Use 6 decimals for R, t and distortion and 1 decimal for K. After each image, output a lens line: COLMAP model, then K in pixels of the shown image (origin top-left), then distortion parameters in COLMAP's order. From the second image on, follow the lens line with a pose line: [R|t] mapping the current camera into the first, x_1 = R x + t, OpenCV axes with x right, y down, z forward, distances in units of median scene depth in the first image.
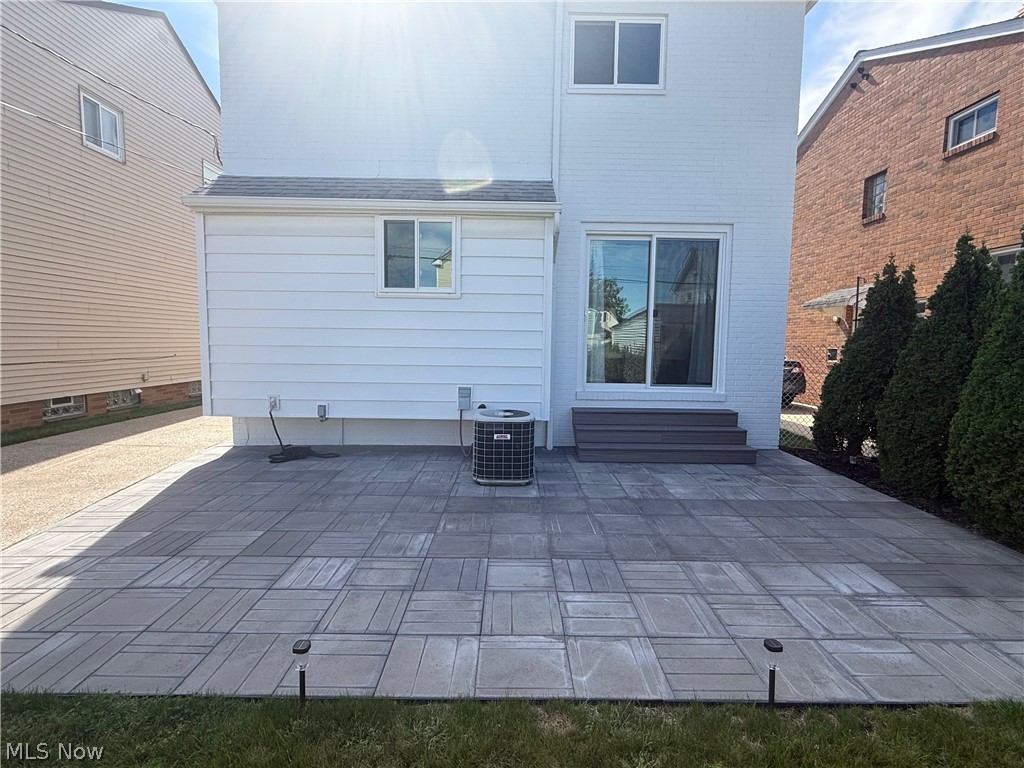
lens RADIAL K [[478.6, 0, 509.5], [0, 478.6, 385.3], [0, 0, 1]] dist [-0.013726, -0.000244]
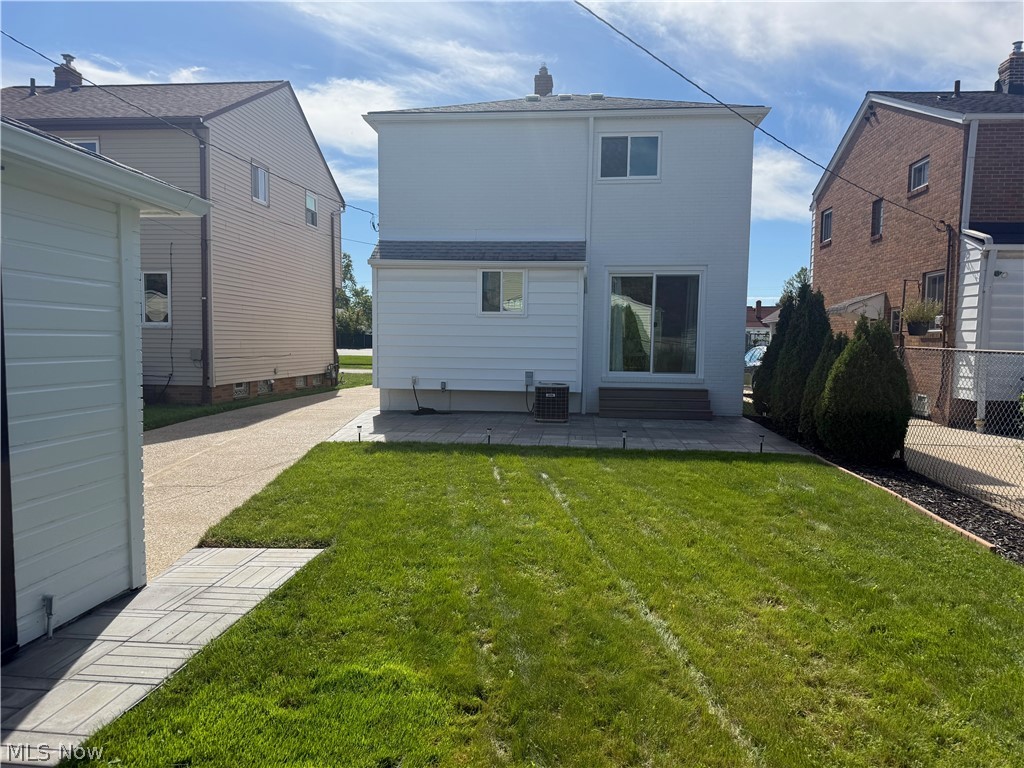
lens RADIAL K [[716.8, 0, 512.3], [0, 716.8, 386.4], [0, 0, 1]] dist [0.006505, 0.000437]
pose [[0.995293, 0.005754, -0.096737, 0.078087], [-0.008607, 0.999539, -0.029100, 0.116220], [0.096525, 0.029795, 0.994885, -1.319147]]
